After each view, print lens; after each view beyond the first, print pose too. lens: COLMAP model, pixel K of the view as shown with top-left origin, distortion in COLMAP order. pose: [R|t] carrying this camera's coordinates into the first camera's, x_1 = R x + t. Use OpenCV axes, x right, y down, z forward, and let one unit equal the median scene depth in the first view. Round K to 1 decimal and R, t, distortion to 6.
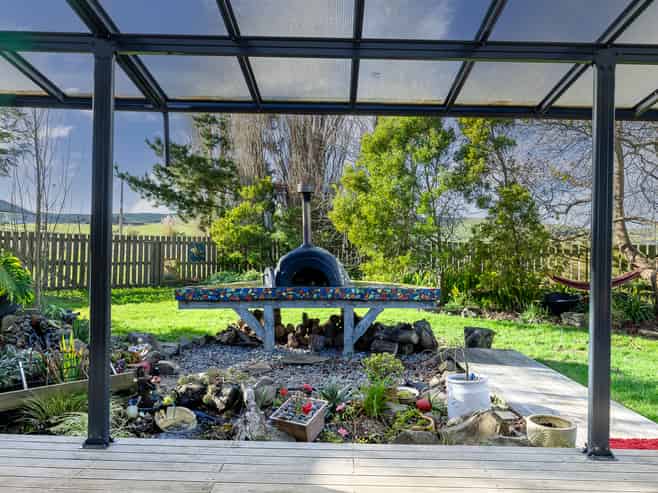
lens RADIAL K [[887.0, 0, 329.0], [0, 887.0, 246.5], [0, 0, 1]] dist [-0.145768, -0.001093]
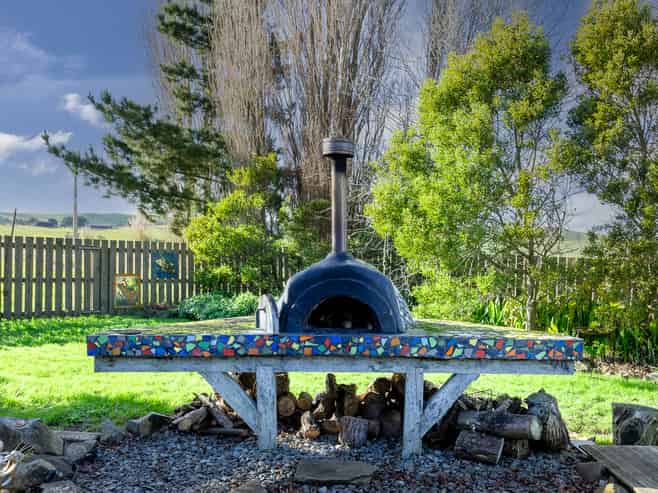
lens RADIAL K [[528.8, 0, 331.9], [0, 528.8, 298.2], [0, 0, 1]] dist [0.003295, 0.001411]
pose [[0.999435, 0.013465, 0.030781, -0.035137], [-0.015476, 0.997696, 0.066049, 0.003172], [-0.029820, -0.066488, 0.997342, 0.616664]]
